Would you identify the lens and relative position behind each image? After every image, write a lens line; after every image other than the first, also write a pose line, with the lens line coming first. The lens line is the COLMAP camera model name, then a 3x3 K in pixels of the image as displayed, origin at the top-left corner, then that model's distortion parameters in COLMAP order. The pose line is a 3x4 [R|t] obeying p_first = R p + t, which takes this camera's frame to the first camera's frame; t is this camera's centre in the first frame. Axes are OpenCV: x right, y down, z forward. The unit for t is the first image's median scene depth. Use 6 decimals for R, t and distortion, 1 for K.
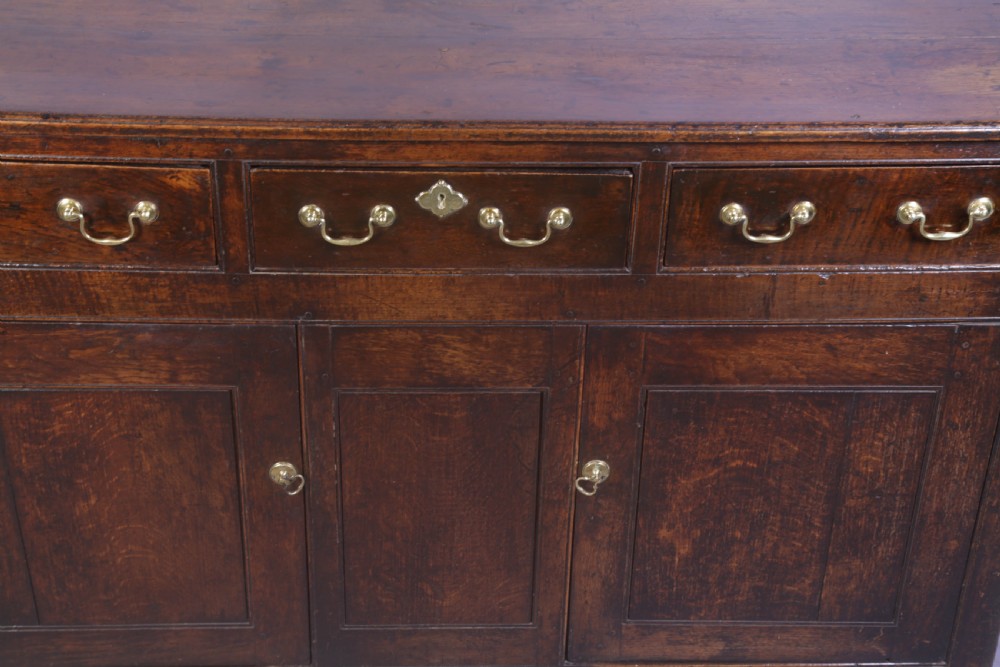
lens RADIAL K [[1667.2, 0, 520.6], [0, 1667.2, 363.0], [0, 0, 1]] dist [0.239782, 0.000000]
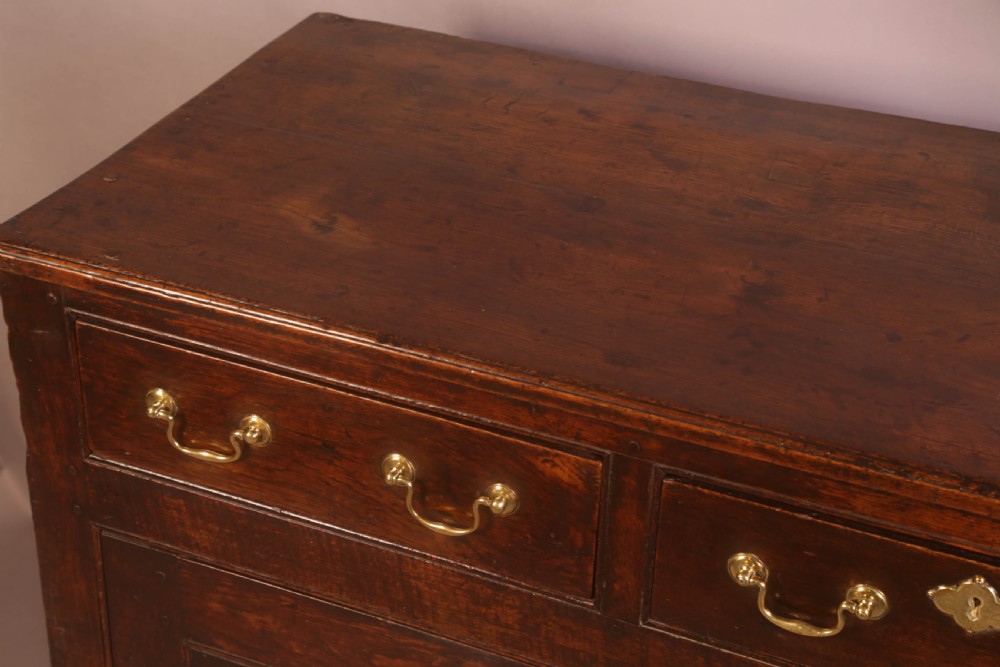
lens RADIAL K [[1973.3, 0, 445.2], [0, 1973.3, 336.7], [0, 0, 1]] dist [0.241663, 0.000000]
pose [[0.905816, 0.210463, -0.367700, 0.021851], [-0.212326, 0.976540, 0.035891, -0.171657], [0.366628, 0.045562, 0.929251, 0.291756]]
